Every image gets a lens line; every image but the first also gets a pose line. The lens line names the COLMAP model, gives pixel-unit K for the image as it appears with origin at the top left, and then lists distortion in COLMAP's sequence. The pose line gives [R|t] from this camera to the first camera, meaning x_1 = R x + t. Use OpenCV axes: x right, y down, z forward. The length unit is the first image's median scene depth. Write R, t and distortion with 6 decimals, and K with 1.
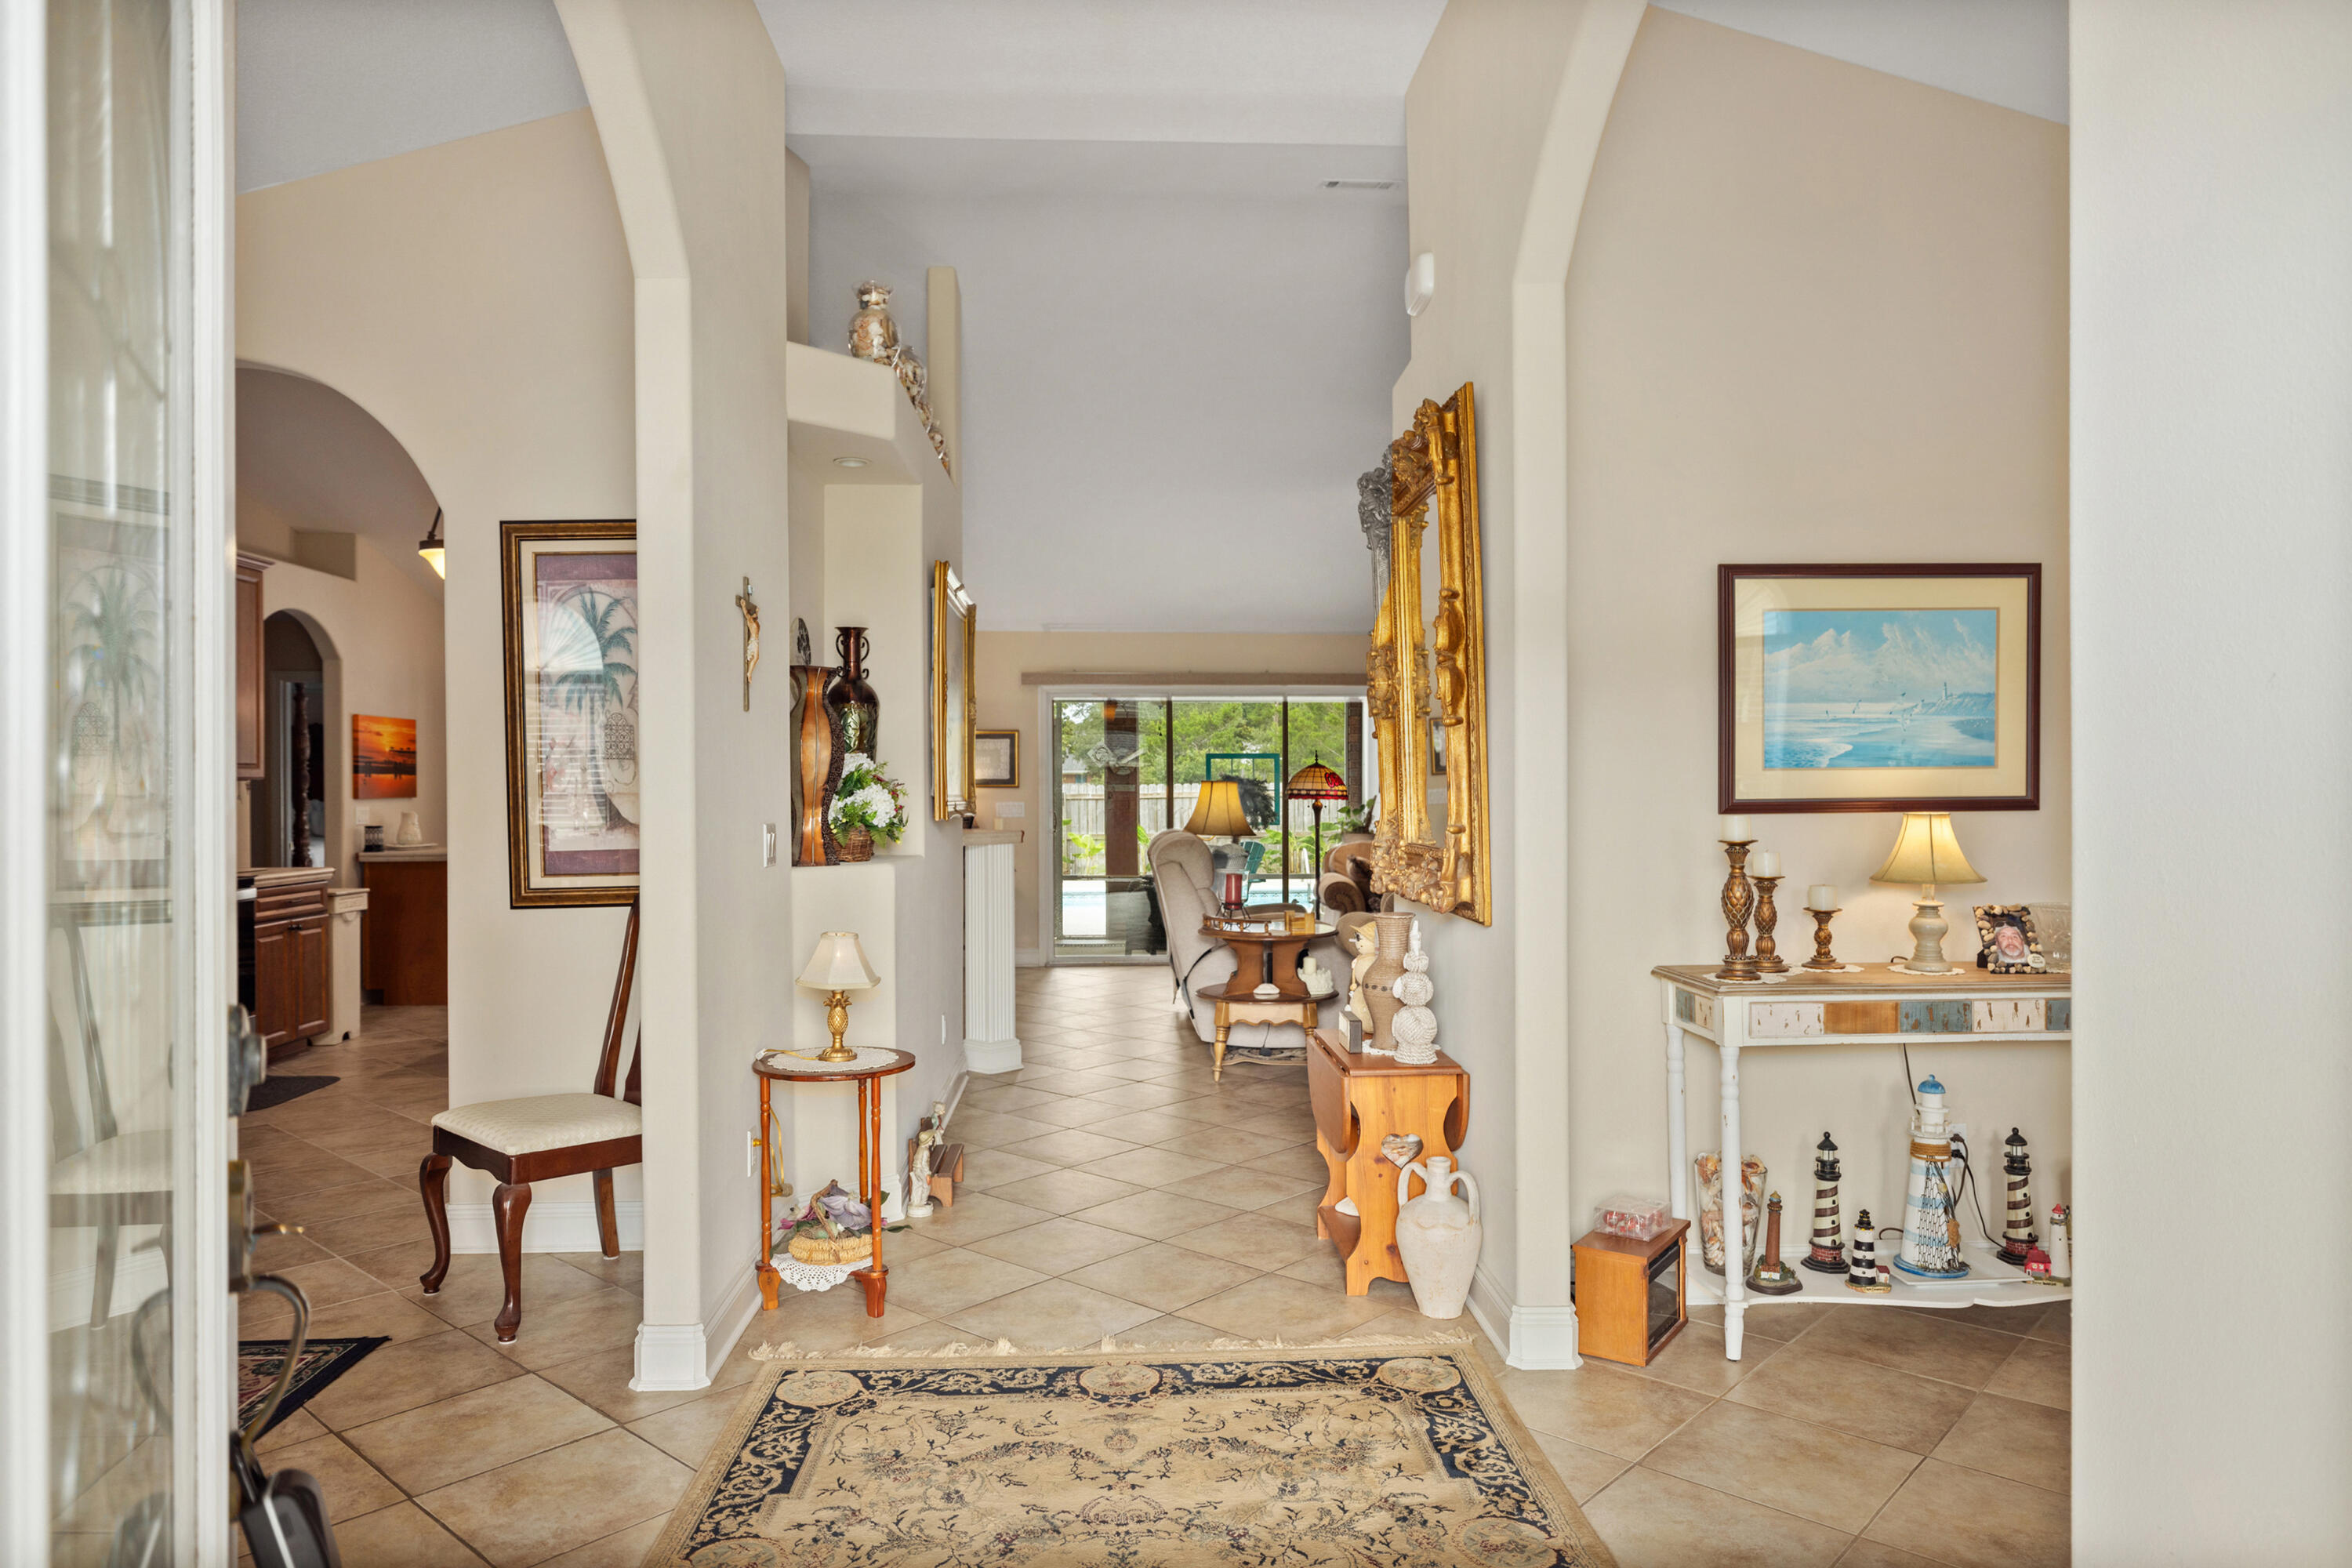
lens RADIAL K [[1480.5, 0, 1167.6], [0, 1480.5, 773.6], [0, 0, 1]] dist [0.030385, 0.001753]
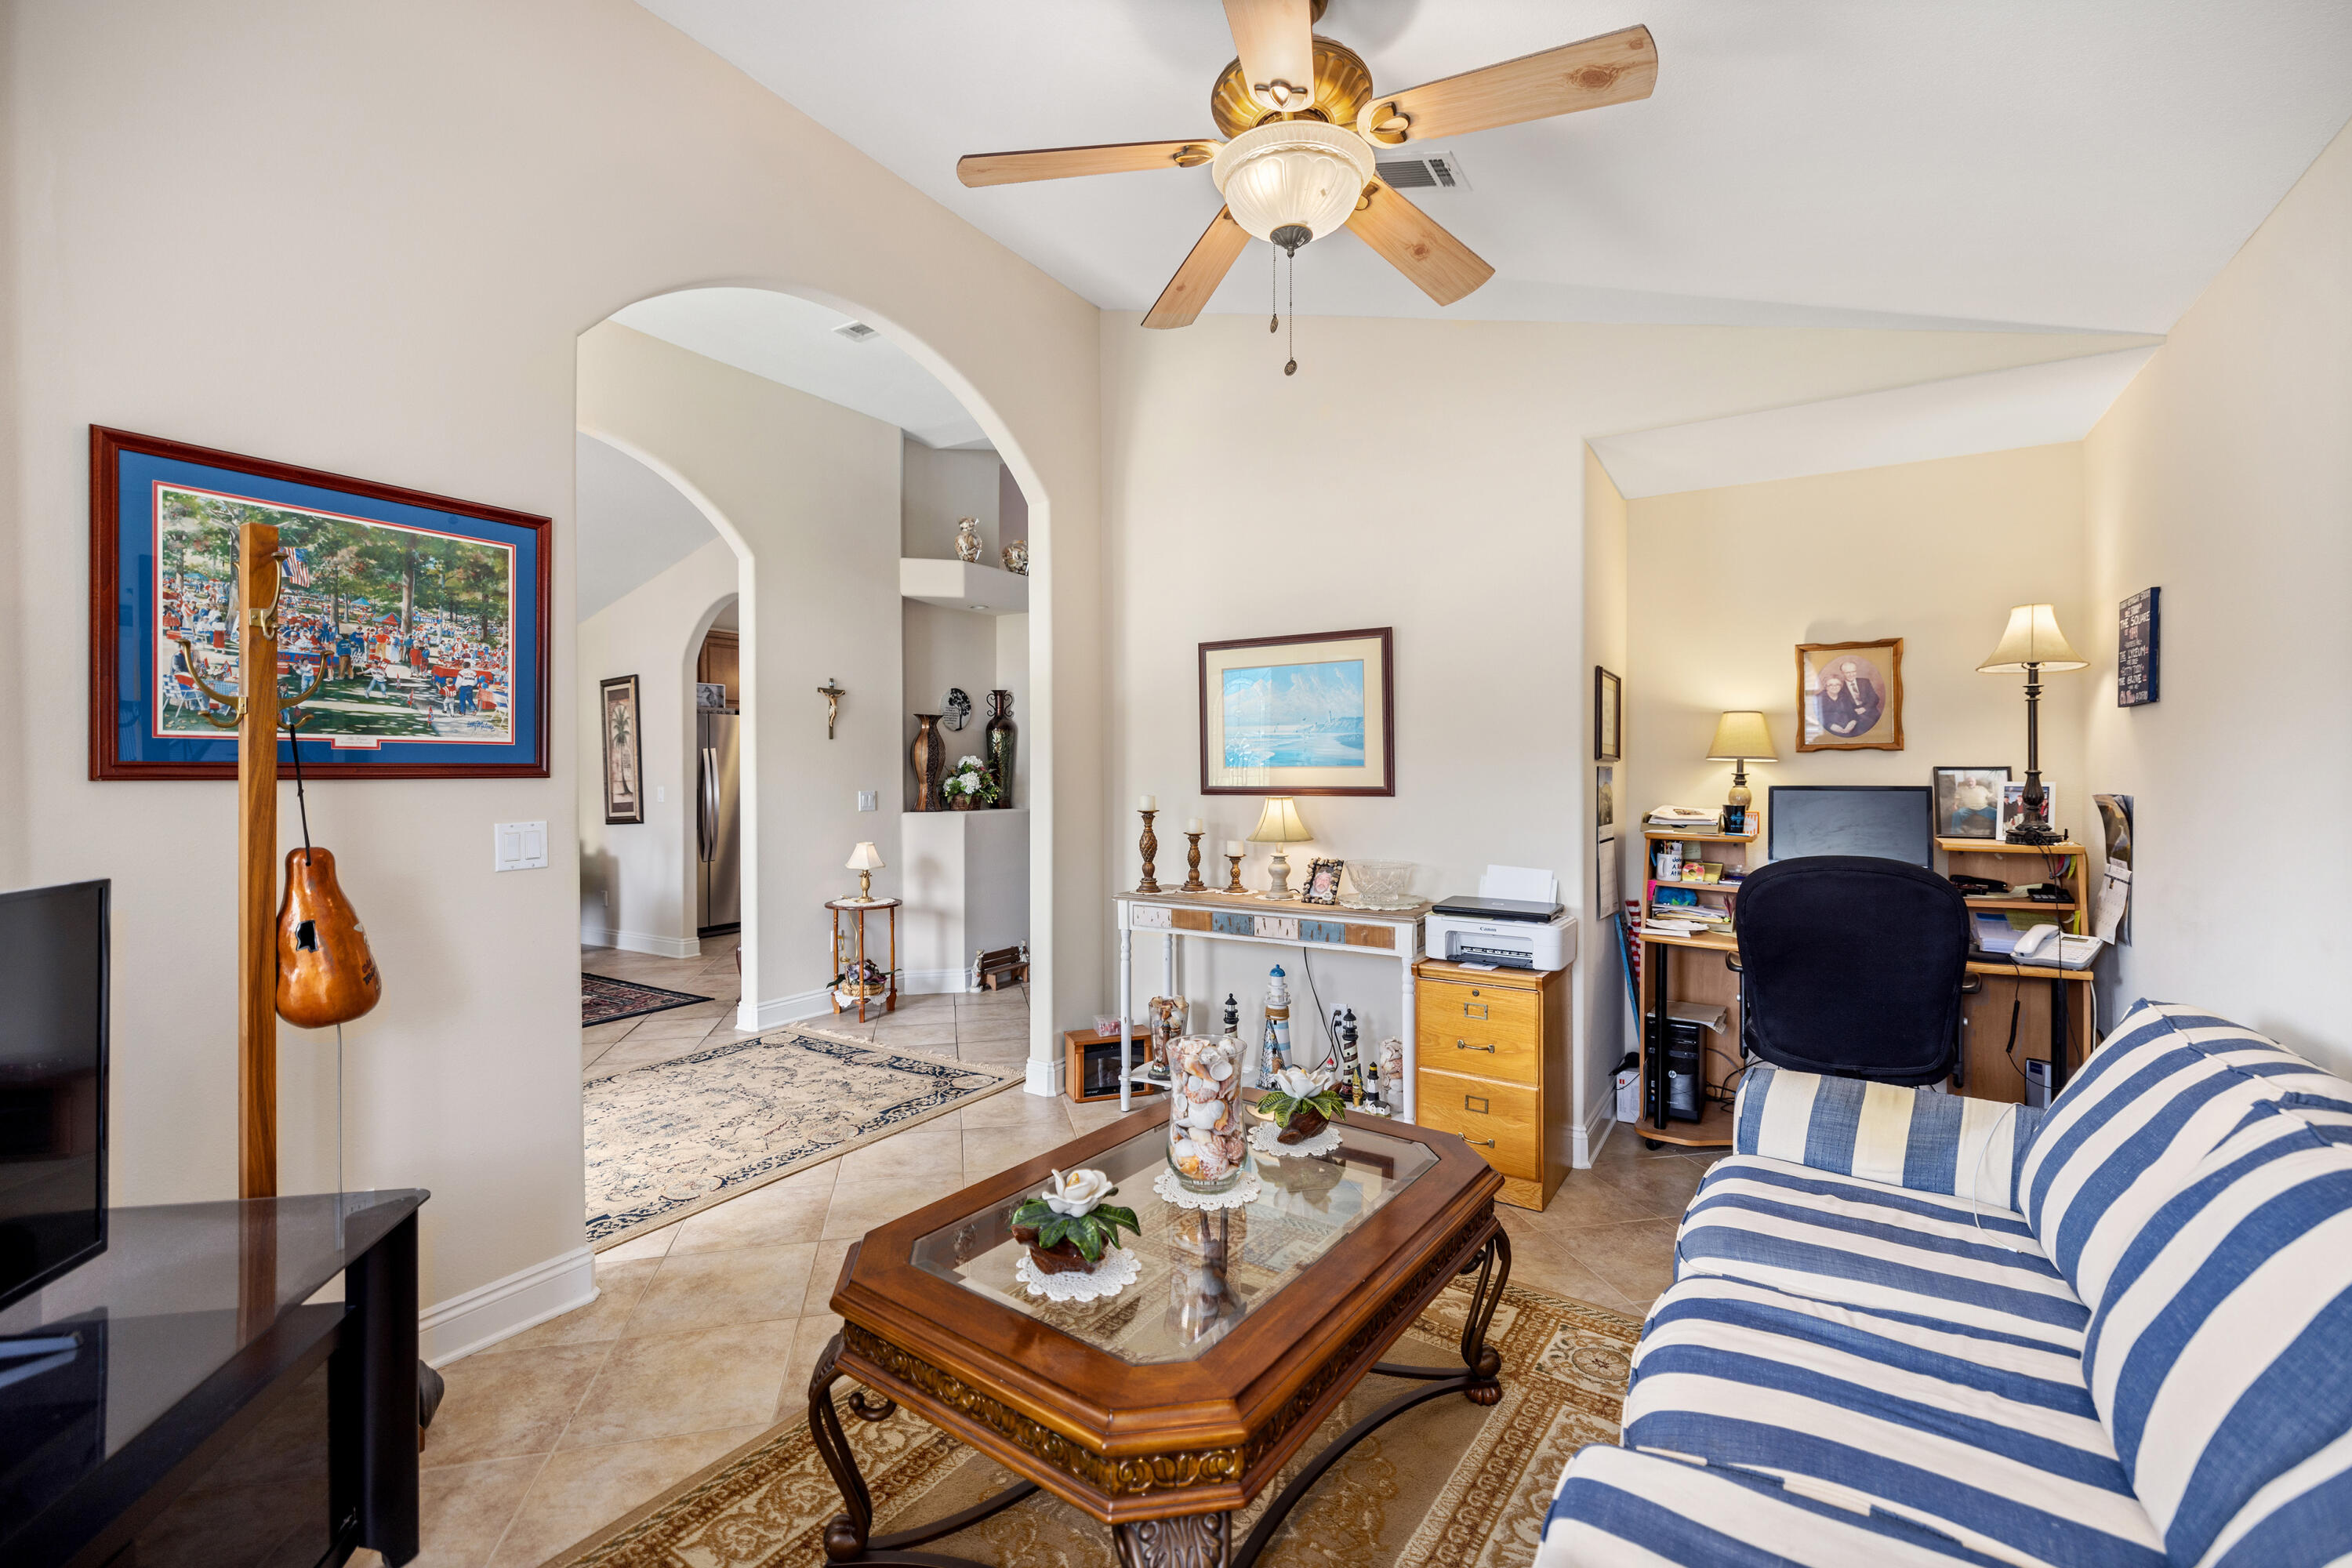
lens RADIAL K [[1005.8, 0, 1174.7], [0, 1005.8, 785.6], [0, 0, 1]] dist [0.001293, 0.000565]
pose [[0.820832, 0.013837, -0.571003, 1.006793], [0.001405, 0.999655, 0.026244, -0.012814], [0.571169, -0.022344, 0.820529, 0.077429]]
